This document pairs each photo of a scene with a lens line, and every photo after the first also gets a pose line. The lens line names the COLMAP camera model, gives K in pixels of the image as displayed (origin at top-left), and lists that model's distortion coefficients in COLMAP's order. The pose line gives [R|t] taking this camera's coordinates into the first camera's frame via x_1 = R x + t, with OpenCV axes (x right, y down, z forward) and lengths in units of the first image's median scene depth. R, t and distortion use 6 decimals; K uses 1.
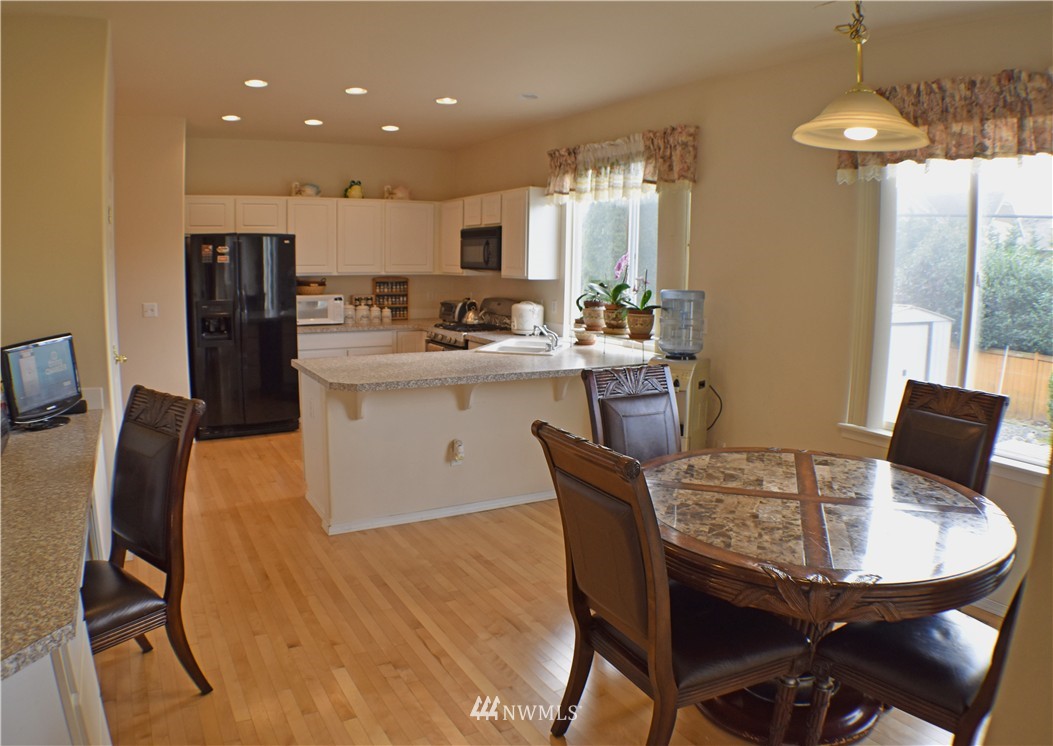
lens RADIAL K [[749.9, 0, 526.5], [0, 749.9, 373.0], [0, 0, 1]] dist [-0.182372, 0.003032]
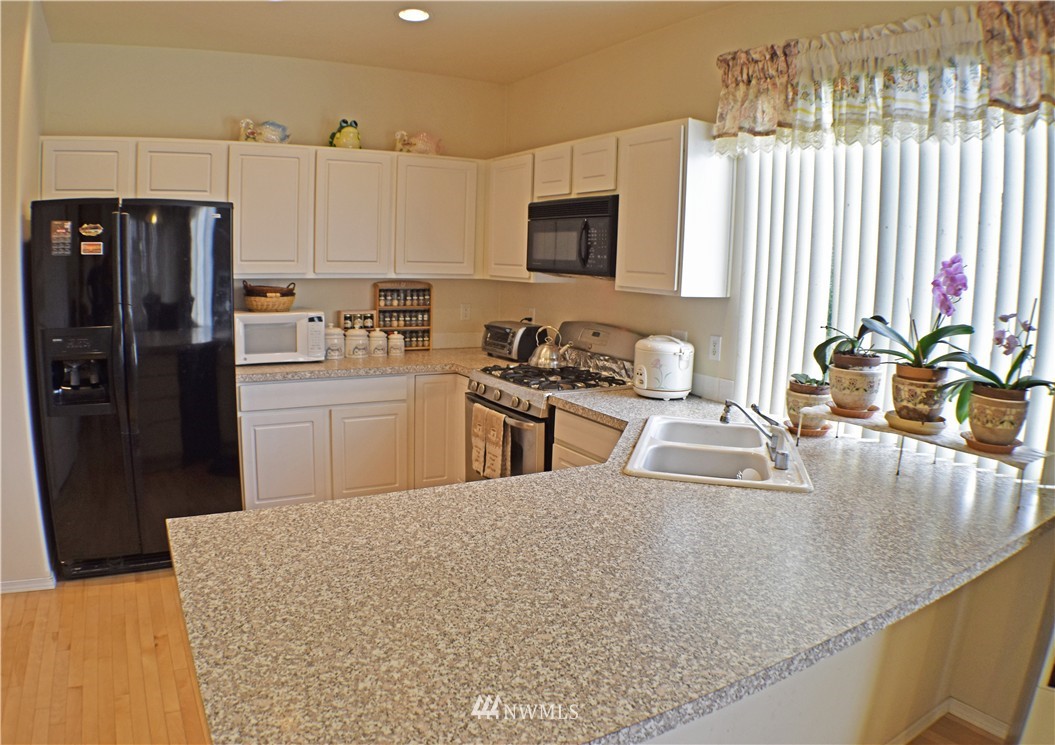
lens RADIAL K [[751.3, 0, 527.5], [0, 751.3, 372.5], [0, 0, 1]] dist [-0.182372, 0.003032]
pose [[0.999831, 0.015633, 0.009710, -0.094504], [-0.015667, 0.999871, 0.003429, -0.064130], [-0.009655, -0.003581, 0.999947, 0.425655]]
